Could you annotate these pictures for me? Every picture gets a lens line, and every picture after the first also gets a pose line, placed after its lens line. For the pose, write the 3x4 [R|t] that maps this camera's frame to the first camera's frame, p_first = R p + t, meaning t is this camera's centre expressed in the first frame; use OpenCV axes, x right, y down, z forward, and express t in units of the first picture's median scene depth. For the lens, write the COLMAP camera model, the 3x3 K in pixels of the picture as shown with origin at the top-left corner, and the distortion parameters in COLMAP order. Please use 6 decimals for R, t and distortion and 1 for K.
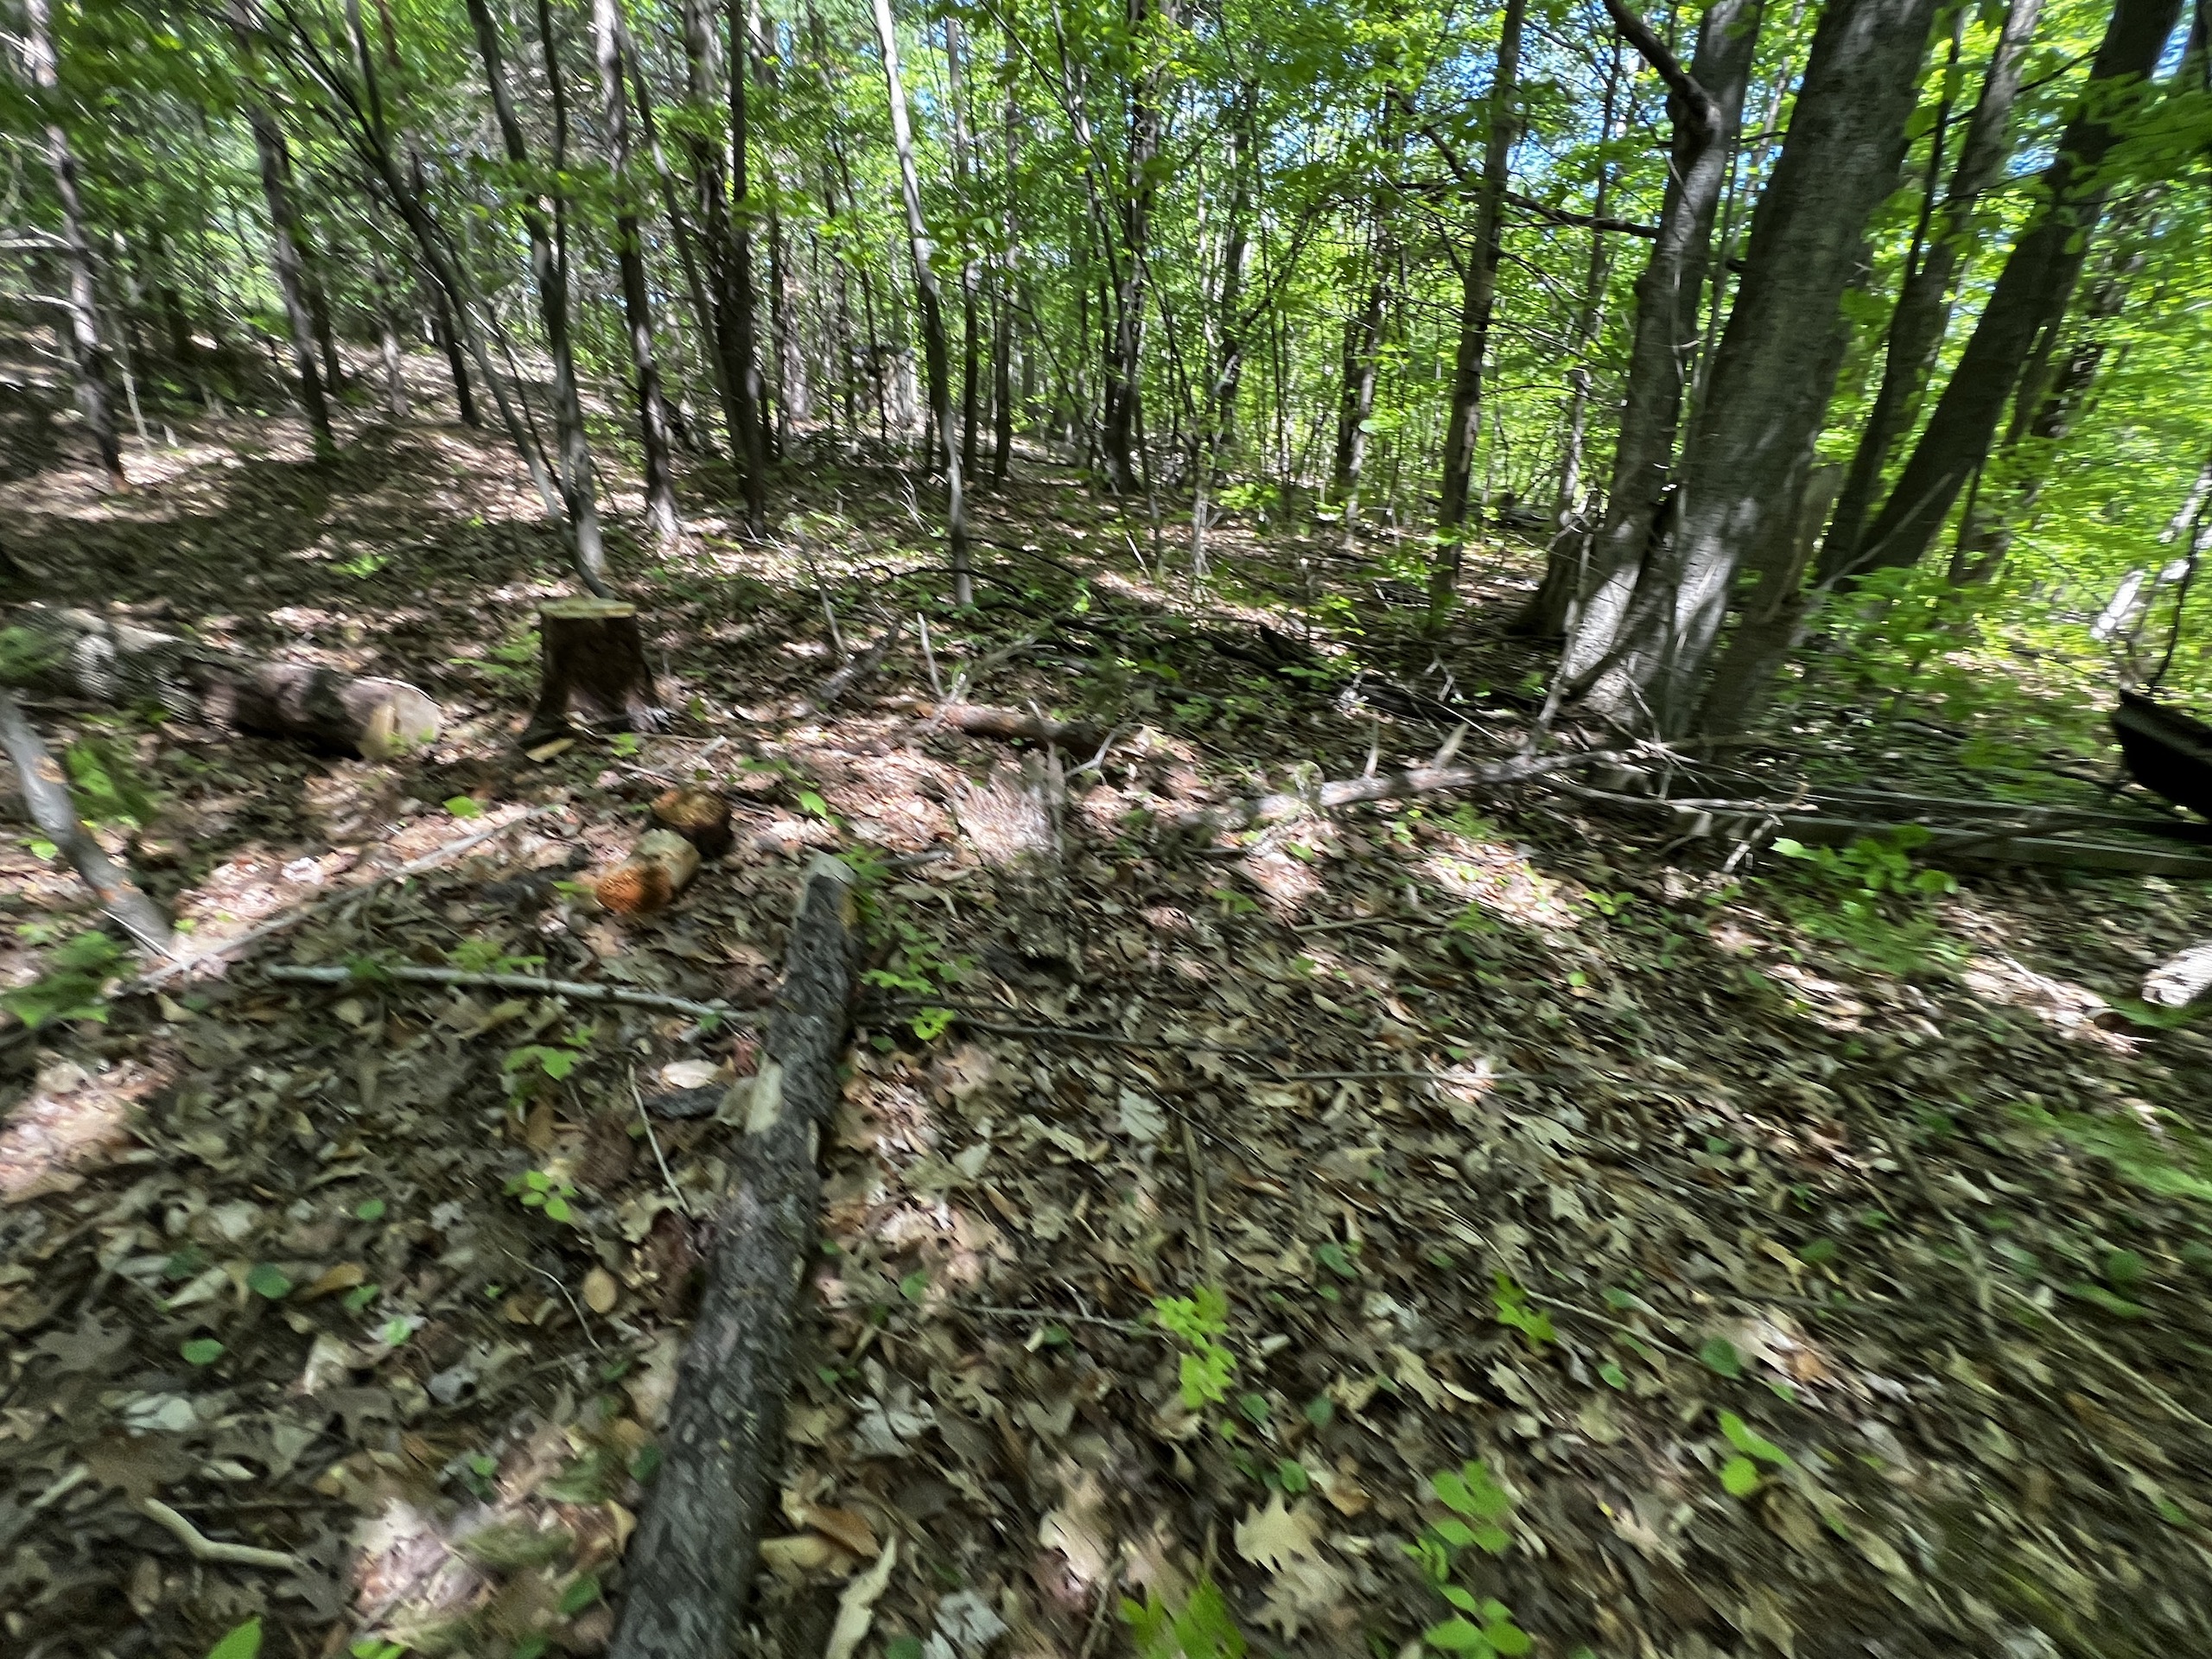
lens RADIAL K [[1030.4, 0, 1102.7], [0, 1030.4, 831.3], [0, 0, 1]] dist [0.014938, 0.000704]
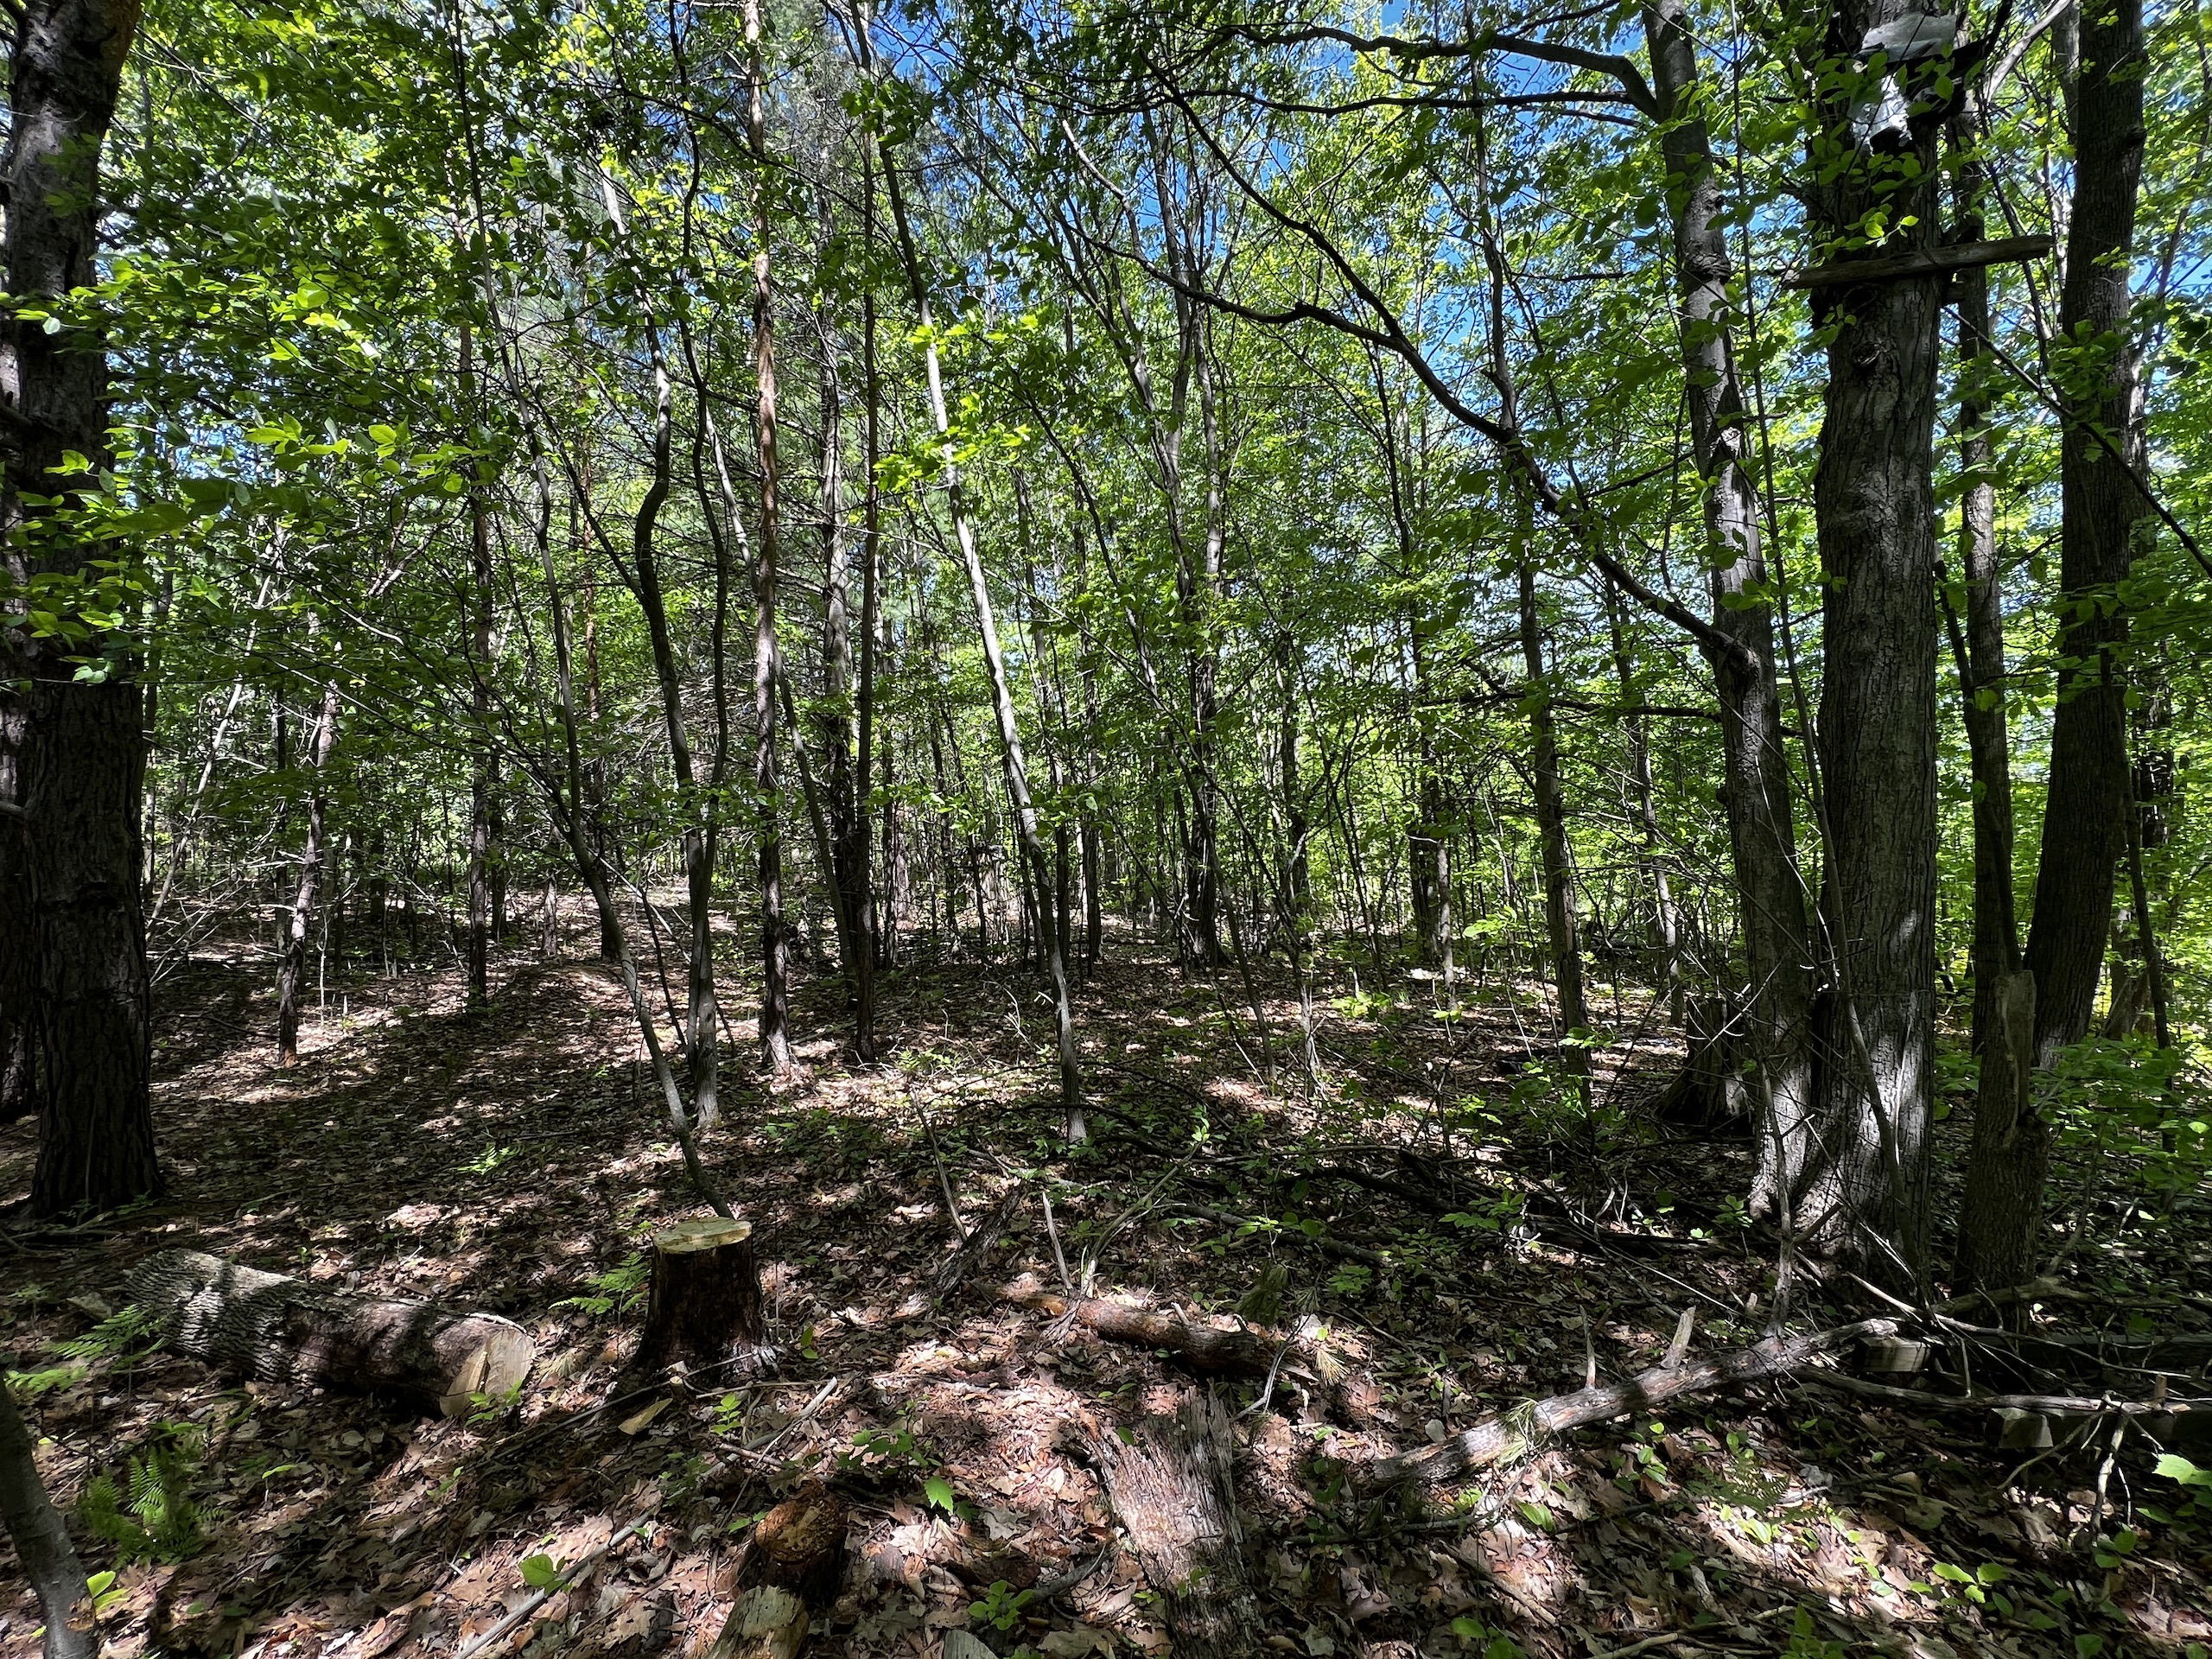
lens RADIAL K [[1030.4, 0, 1105.7], [0, 1030.4, 828.0], [0, 0, 1]] dist [0.014938, 0.000704]
pose [[0.993964, -0.090485, -0.062027, -0.026920], [0.057140, 0.909669, -0.411386, -0.100130], [0.093649, 0.405358, 0.909348, 0.015267]]
